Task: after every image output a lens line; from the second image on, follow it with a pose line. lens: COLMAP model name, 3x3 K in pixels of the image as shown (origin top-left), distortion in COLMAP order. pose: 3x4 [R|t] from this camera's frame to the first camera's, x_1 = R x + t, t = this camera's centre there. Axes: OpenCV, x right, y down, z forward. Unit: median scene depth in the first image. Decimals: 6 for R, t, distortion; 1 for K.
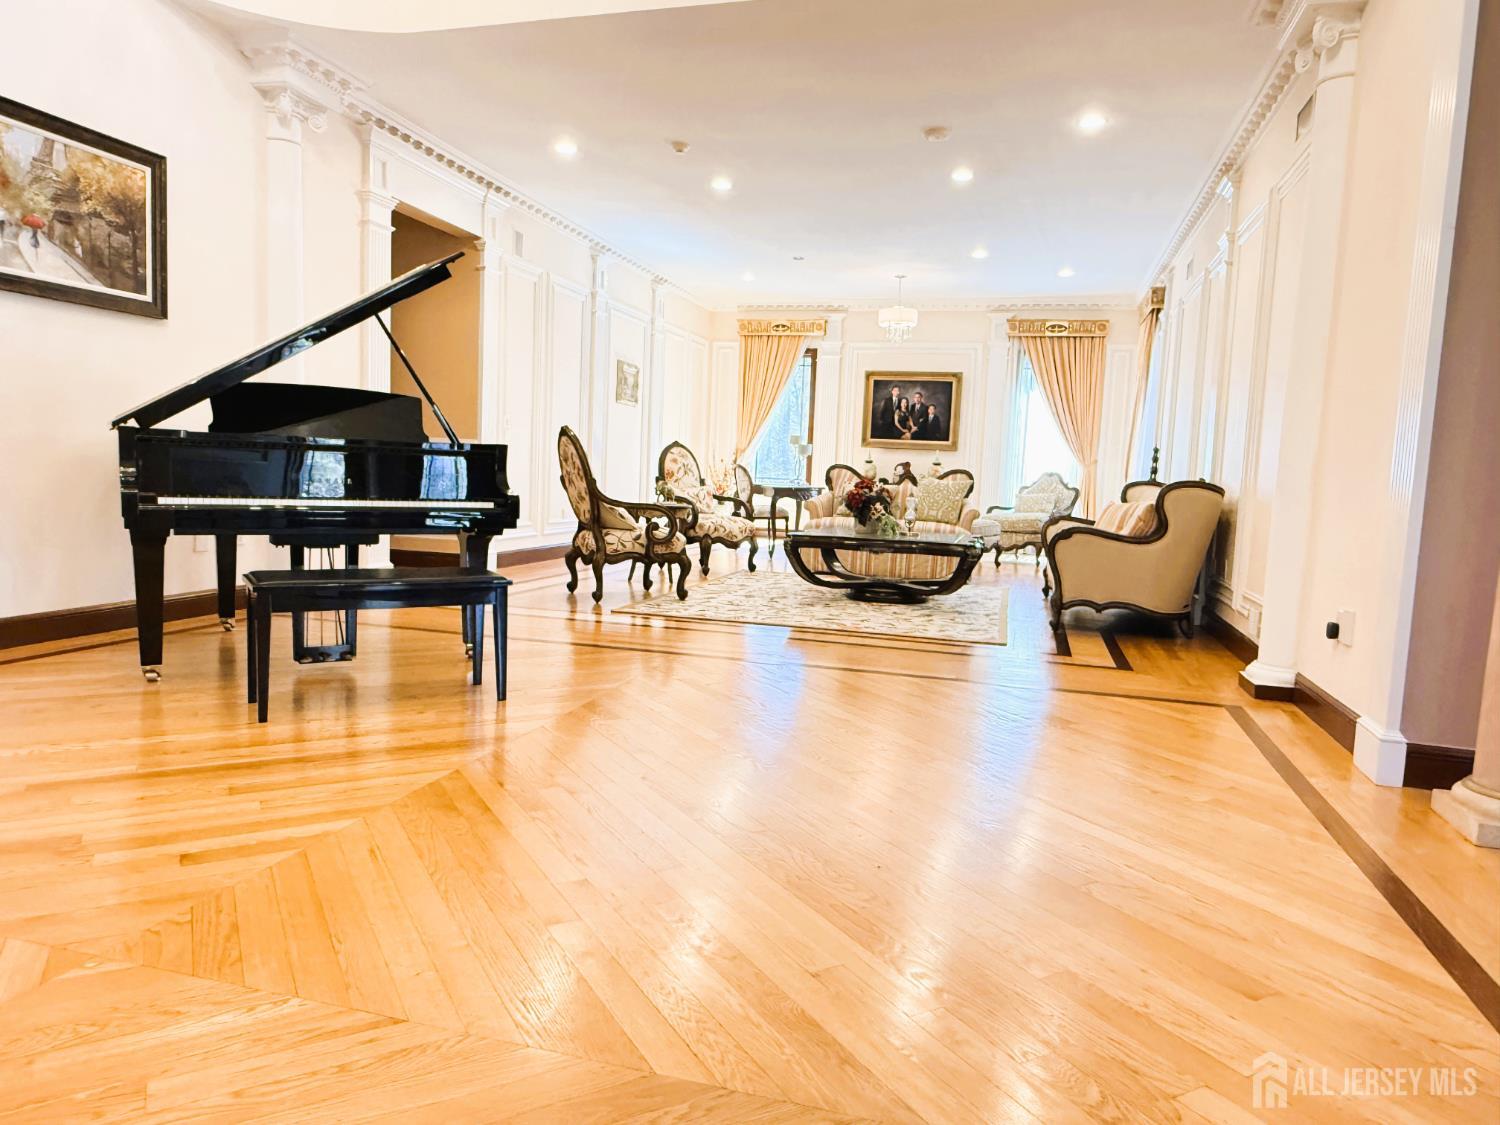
lens RADIAL K [[980.4, 0, 750.0], [0, 980.4, 562.5], [0, 0, 1]] dist [0.024360, 0.001348]
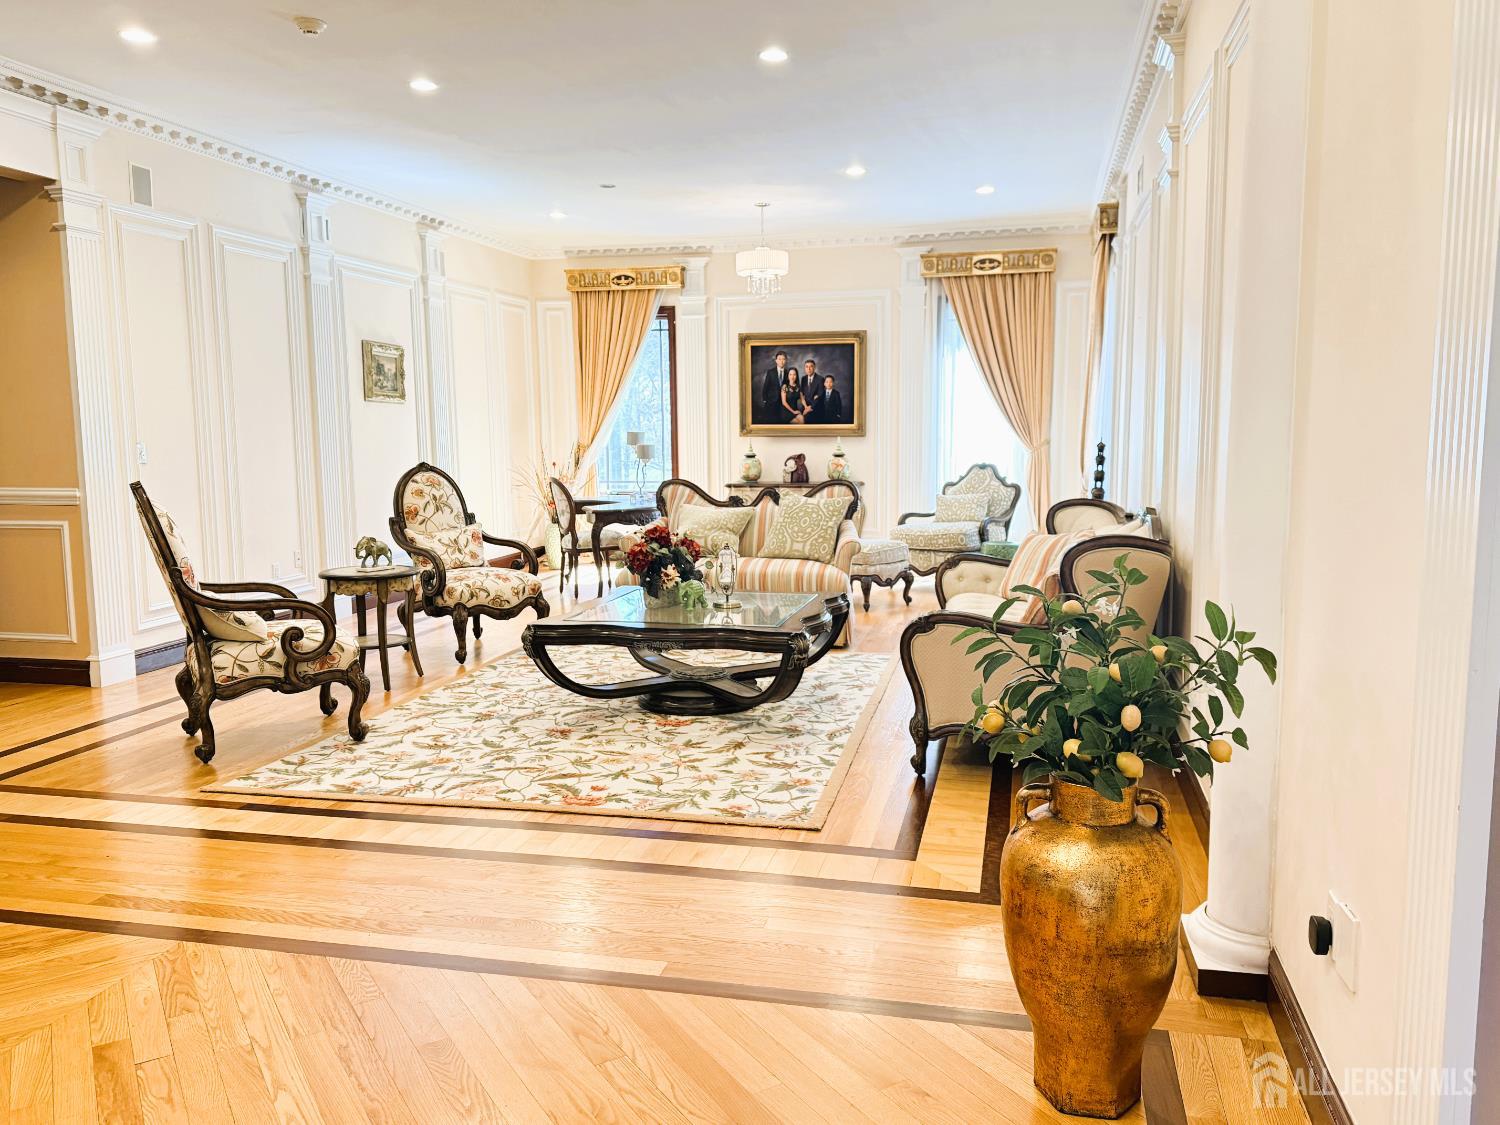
lens RADIAL K [[1136.5, 0, 750.0], [0, 1136.5, 562.5], [0, 0, 1]] dist [0.178929, -0.274780]
pose [[0.997851, -0.055972, 0.034059, 0.099054], [0.055123, 0.998157, 0.025394, -0.049667], [-0.035418, -0.023462, 0.999097, 0.144259]]
